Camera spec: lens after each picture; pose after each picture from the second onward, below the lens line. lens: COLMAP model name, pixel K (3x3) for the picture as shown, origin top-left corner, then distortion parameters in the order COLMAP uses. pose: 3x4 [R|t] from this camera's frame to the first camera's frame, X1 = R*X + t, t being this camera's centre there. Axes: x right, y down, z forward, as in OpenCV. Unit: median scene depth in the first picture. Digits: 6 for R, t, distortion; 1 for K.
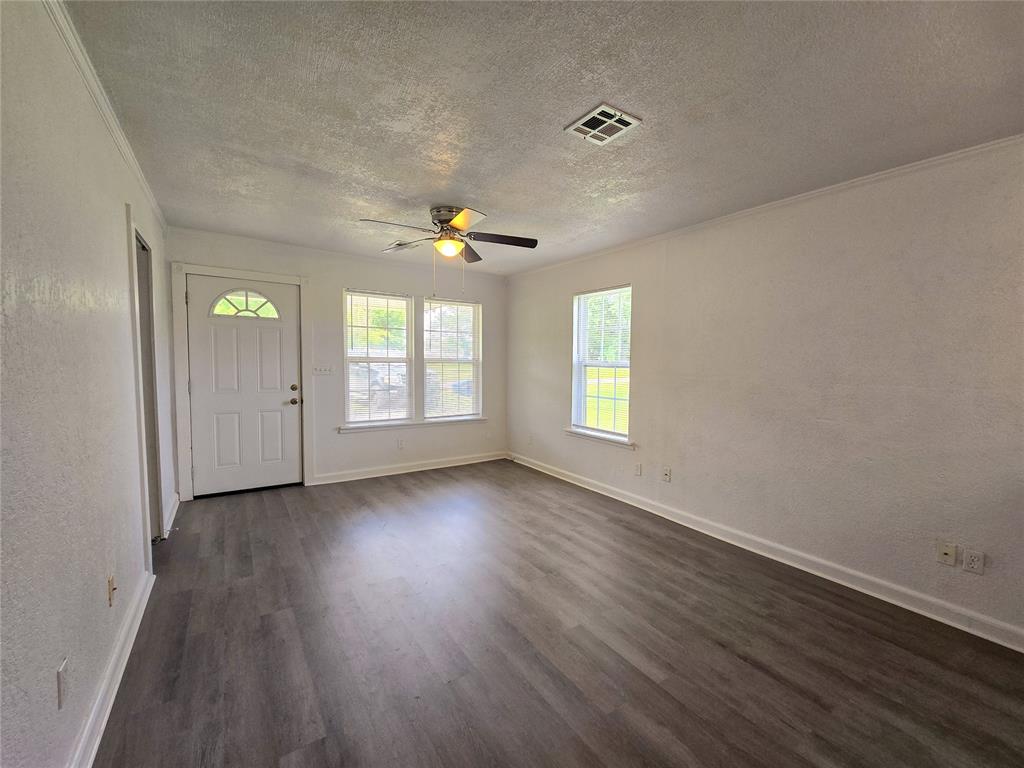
lens RADIAL K [[419.1, 0, 508.5], [0, 419.1, 387.4], [0, 0, 1]] dist [-0.000586, -0.002196]
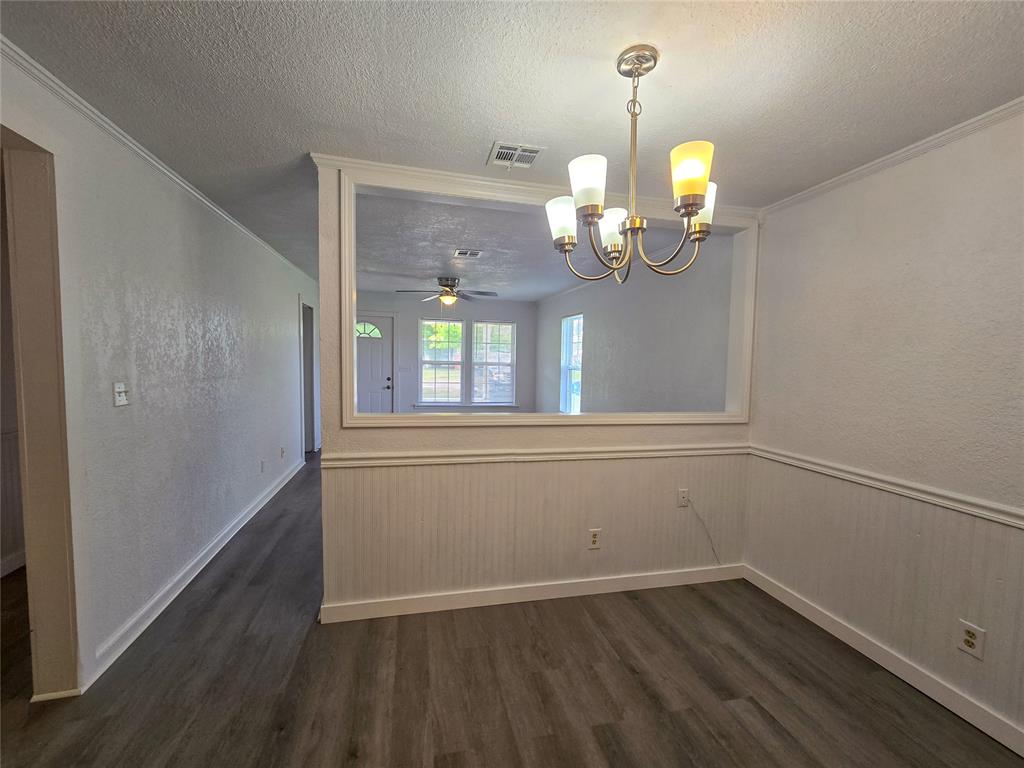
lens RADIAL K [[419.1, 0, 508.5], [0, 419.1, 387.4], [0, 0, 1]] dist [-0.000586, -0.002196]
pose [[0.935183, 0.033761, -0.352552, 0.629758], [-0.035246, 0.999376, 0.002210, 0.016748], [0.352407, 0.010360, 0.935790, -0.470299]]
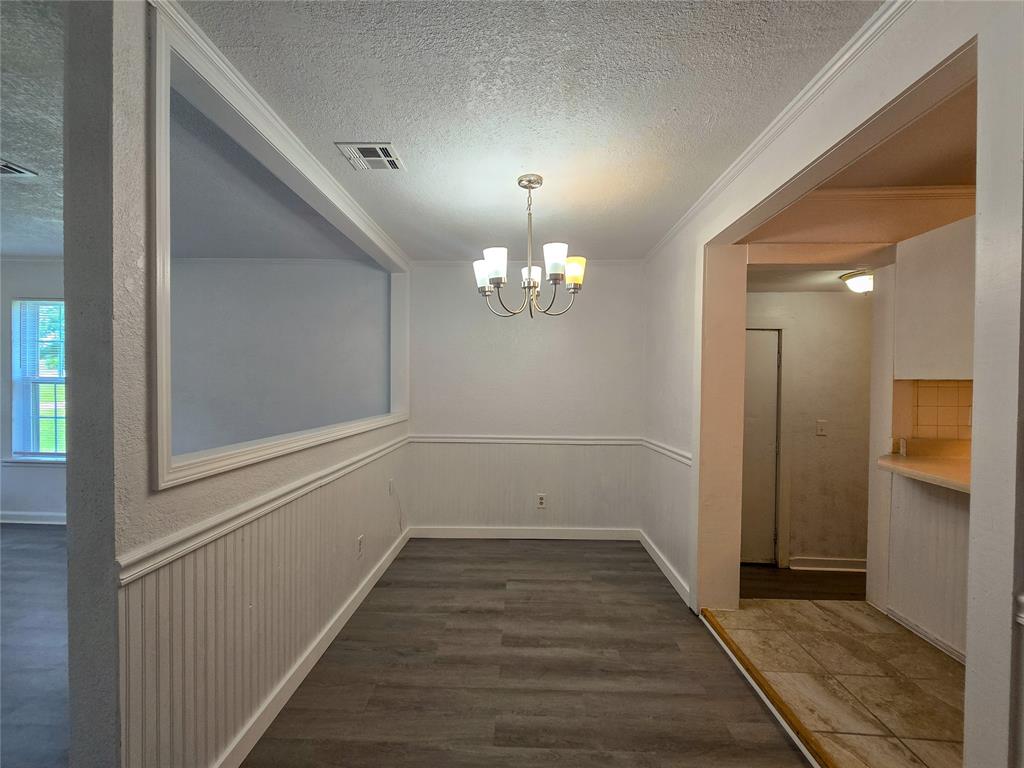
lens RADIAL K [[419.1, 0, 508.5], [0, 419.1, 387.4], [0, 0, 1]] dist [-0.000586, -0.002196]
pose [[0.584634, -0.008338, 0.811255, 0.071128], [0.043297, 0.998843, -0.020937, 0.024195], [-0.810141, 0.047365, 0.584318, -0.385988]]
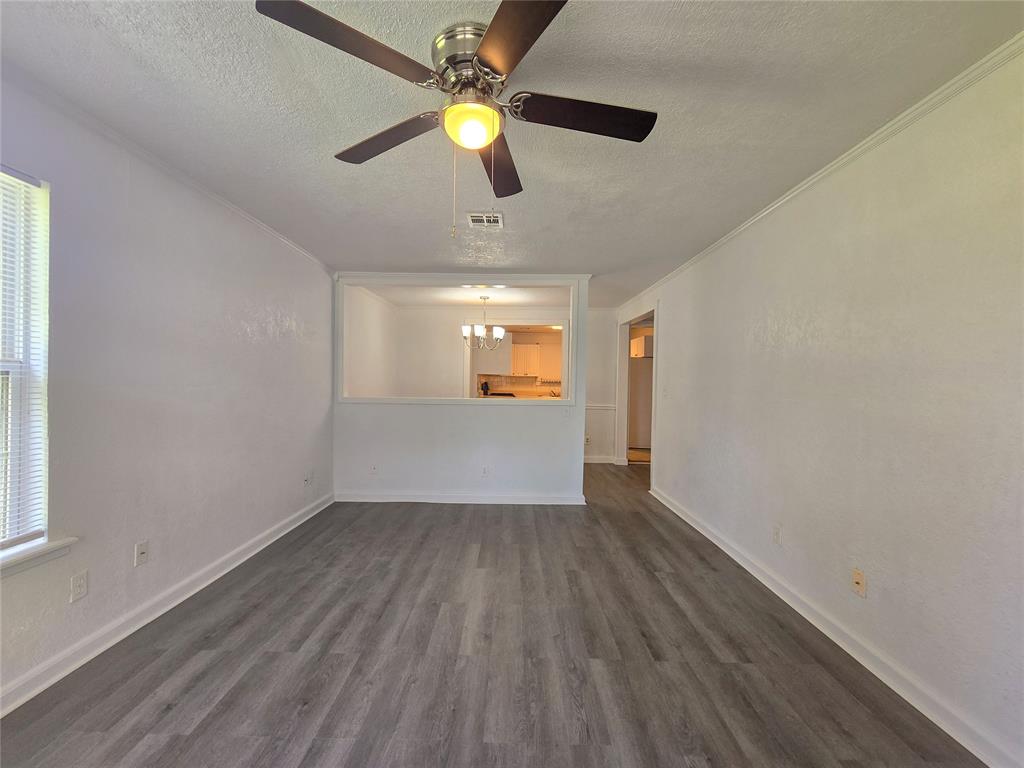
lens RADIAL K [[419.1, 0, 508.5], [0, 419.1, 387.4], [0, 0, 1]] dist [-0.000586, -0.002196]
pose [[-0.822507, -0.031810, 0.567864, -0.400402], [0.012497, 0.997183, 0.073960, -0.068318], [-0.568617, 0.067929, -0.819793, 1.220787]]
